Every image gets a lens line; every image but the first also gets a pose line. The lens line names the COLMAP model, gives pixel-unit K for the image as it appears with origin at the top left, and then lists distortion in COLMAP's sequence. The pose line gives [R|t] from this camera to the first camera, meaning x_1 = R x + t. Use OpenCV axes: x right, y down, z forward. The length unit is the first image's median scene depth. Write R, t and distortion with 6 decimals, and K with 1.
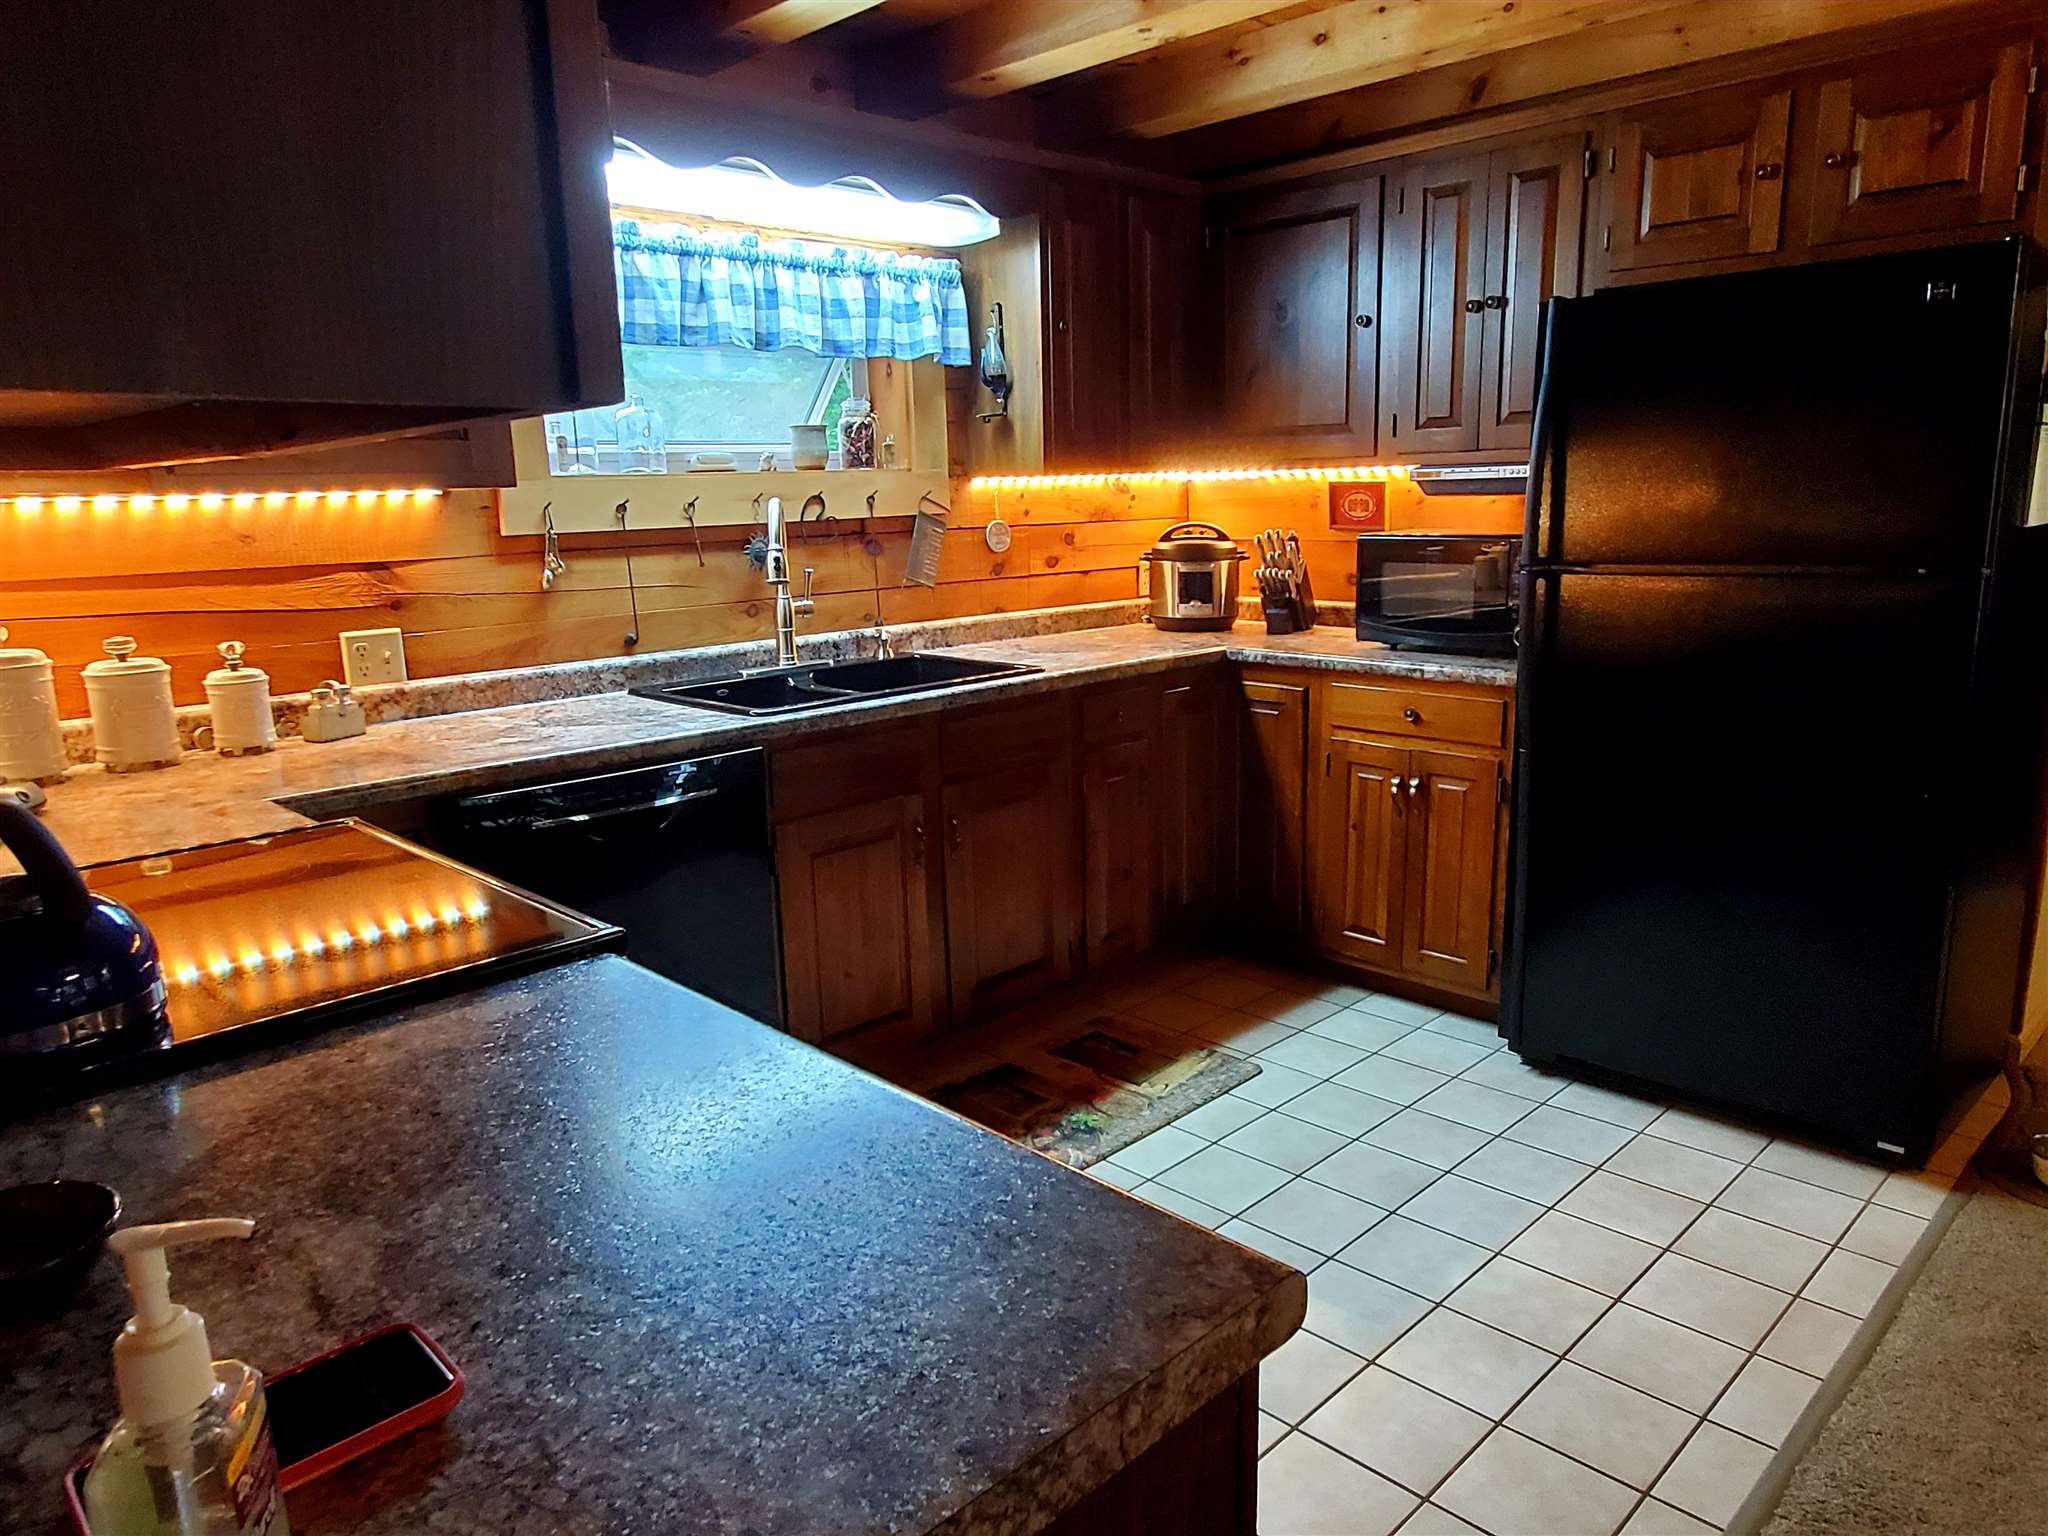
lens RADIAL K [[1350.6, 0, 1008.5], [0, 1350.6, 773.8], [0, 0, 1]] dist [0.002087, -0.005321]
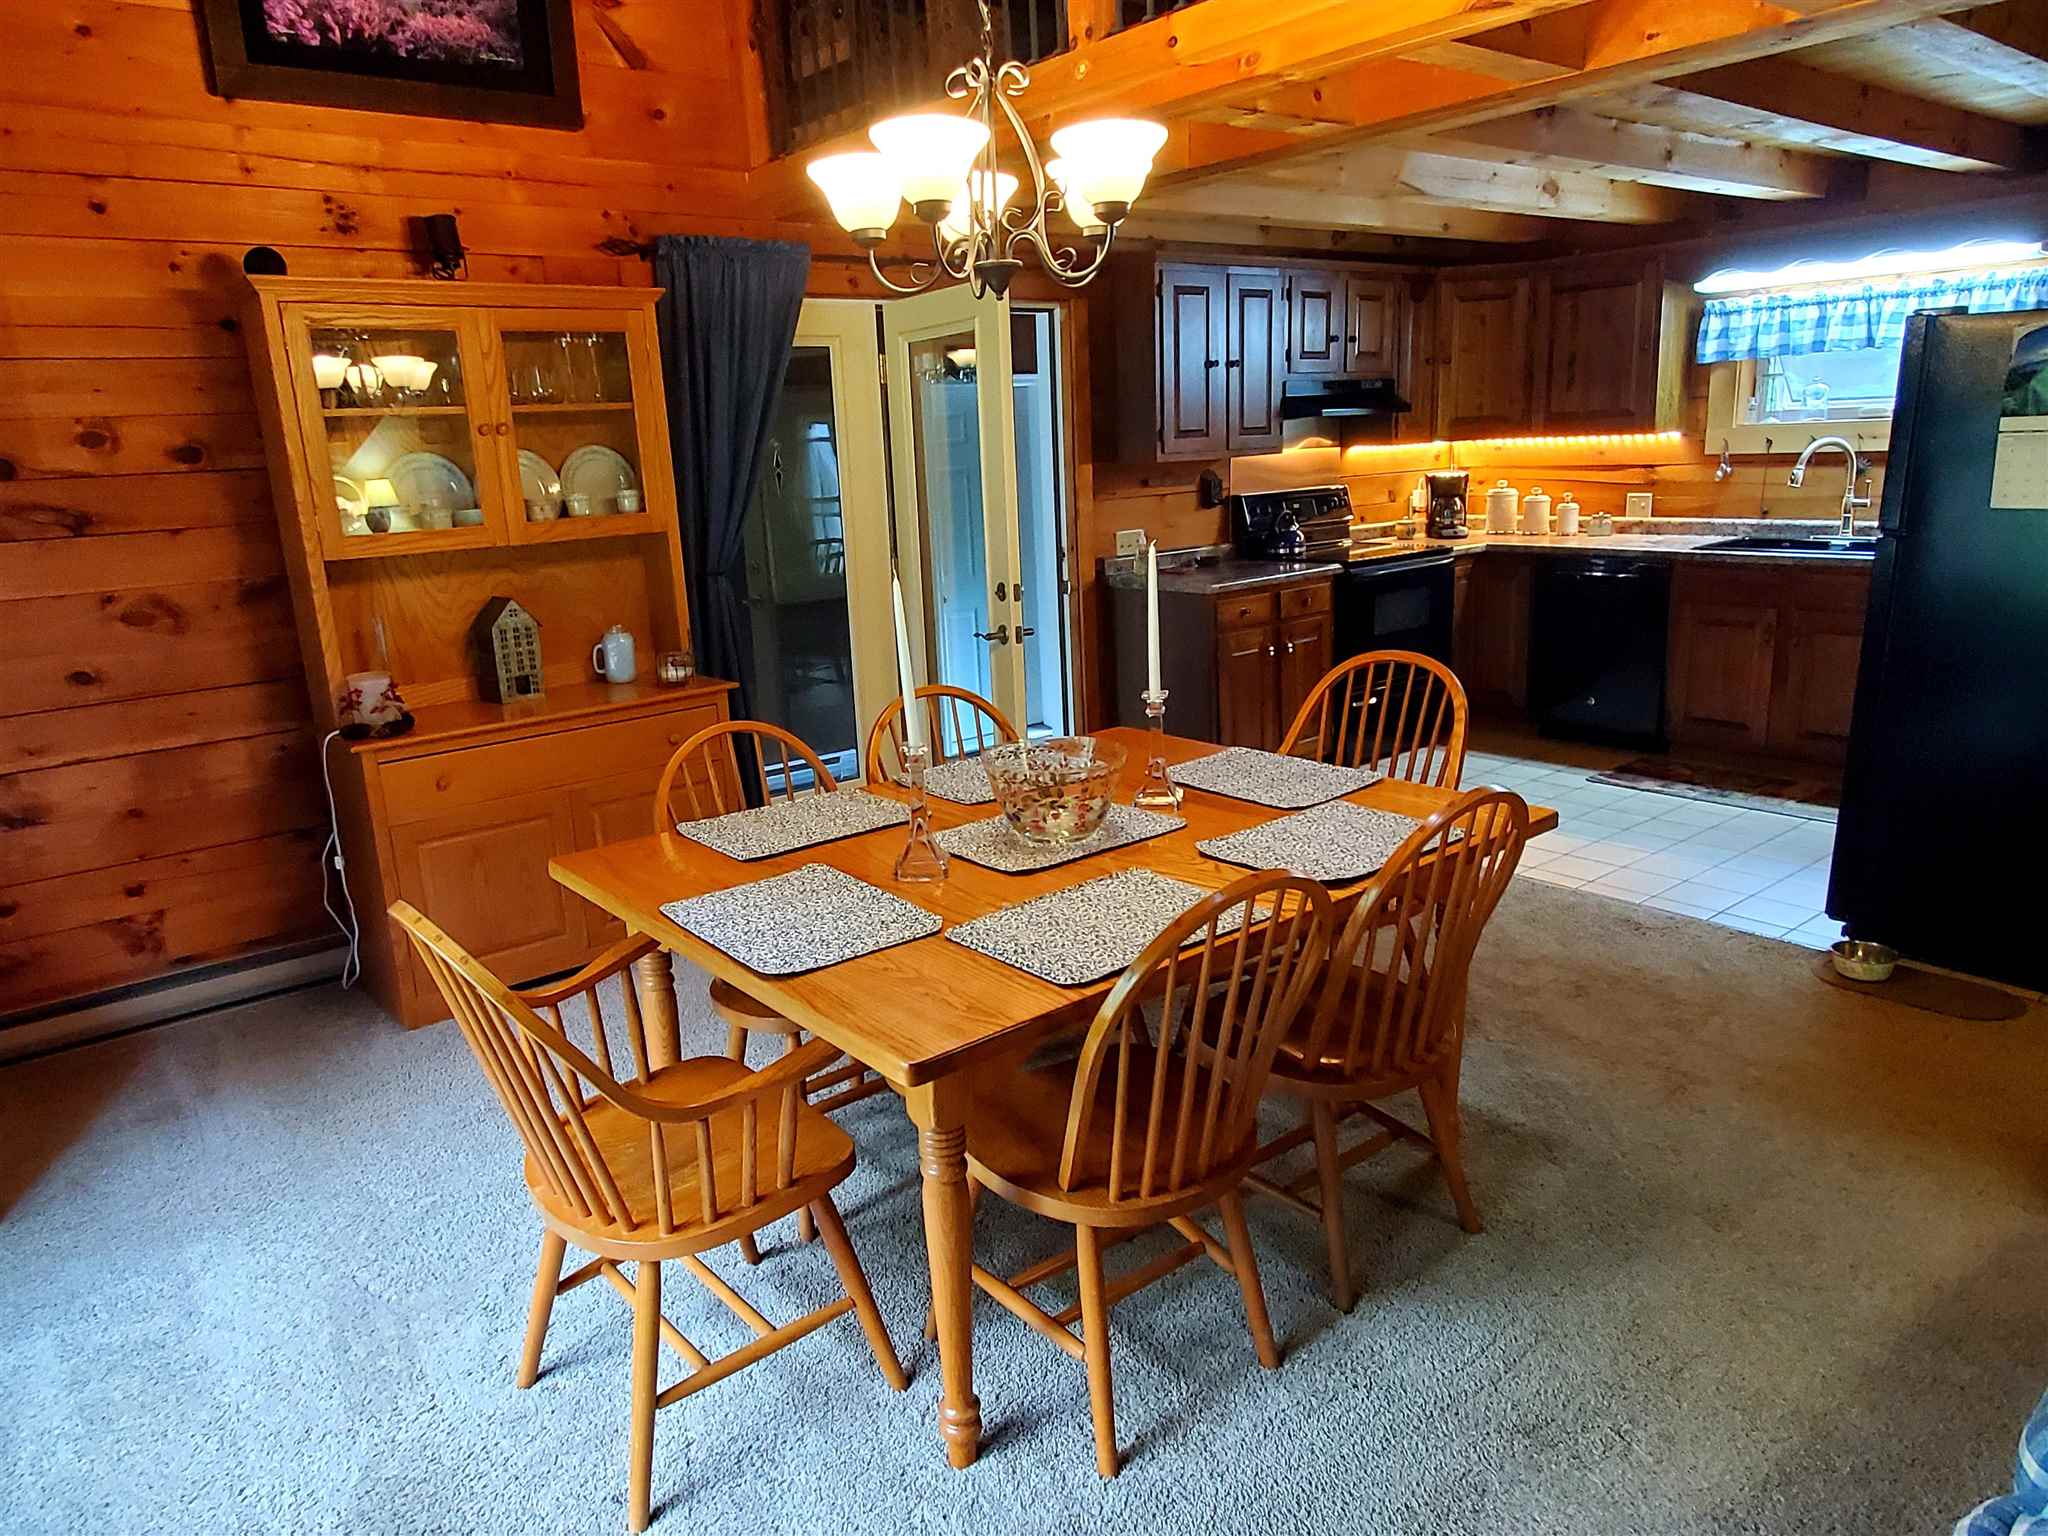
lens RADIAL K [[1350.6, 0, 1008.5], [0, 1350.6, 773.8], [0, 0, 1]] dist [0.002087, -0.005321]
pose [[-0.090577, 0.275413, -0.957049, 1.539667], [-0.155867, 0.945236, 0.286765, -0.114239], [0.983616, 0.175147, -0.042688, 0.088032]]
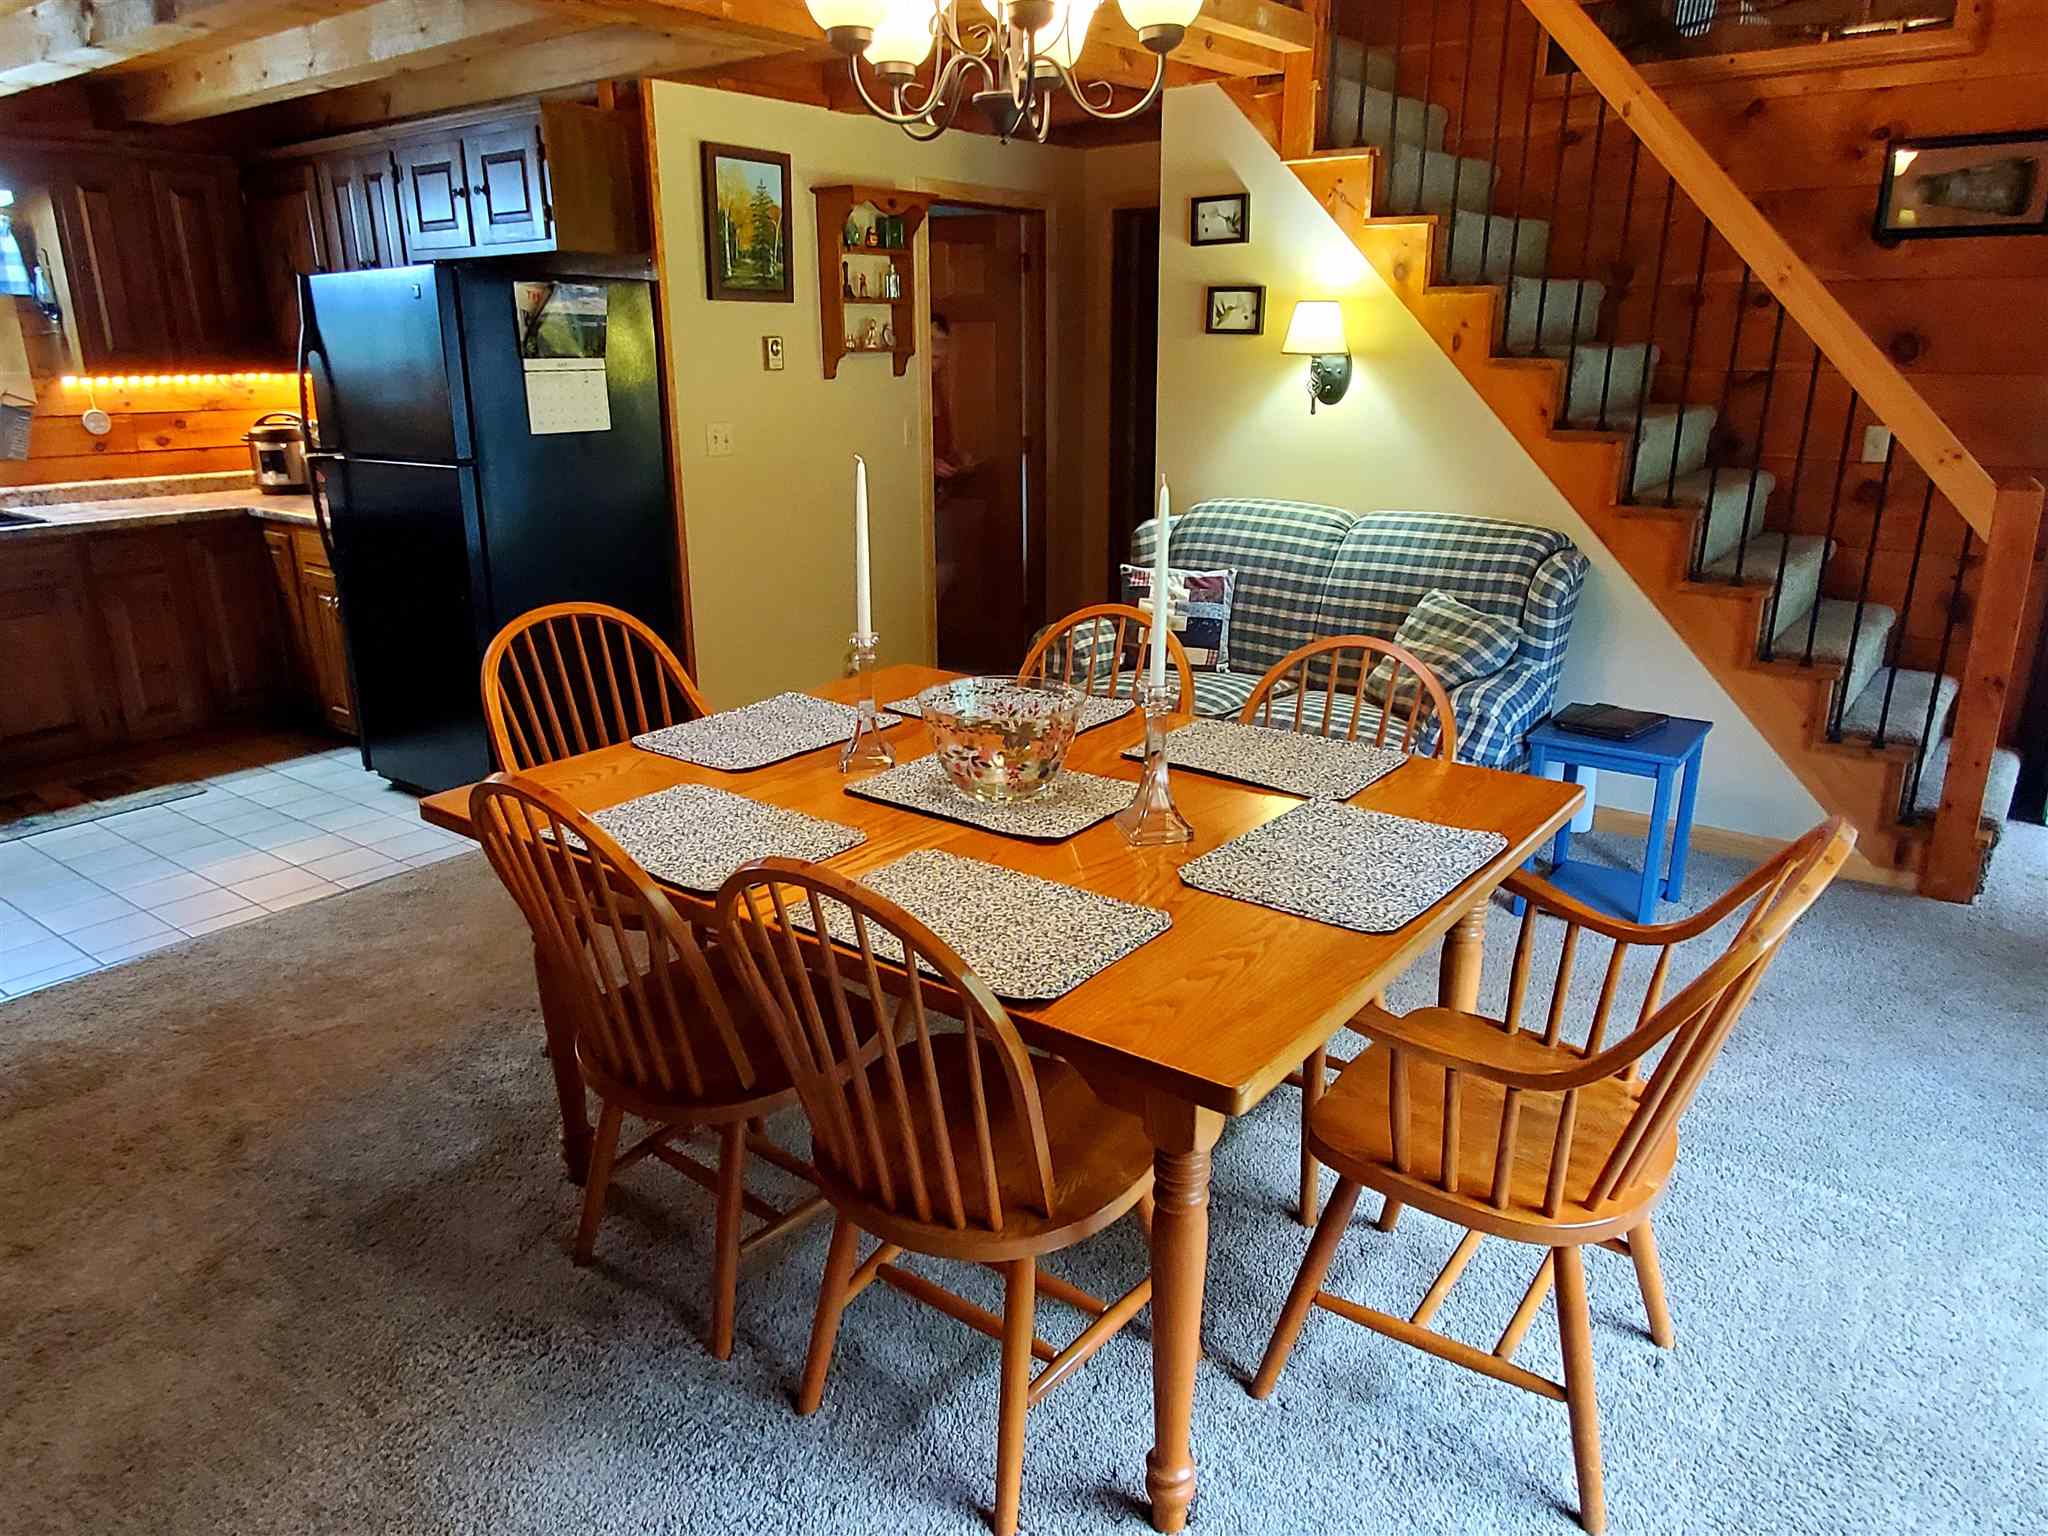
lens RADIAL K [[1350.6, 0, 1008.5], [0, 1350.6, 773.8], [0, 0, 1]] dist [0.002087, -0.005321]
pose [[0.990654, -0.020535, 0.134846, 0.771664], [0.007091, 0.995019, 0.099435, 0.049715], [-0.136216, -0.097550, 0.985865, -0.529450]]
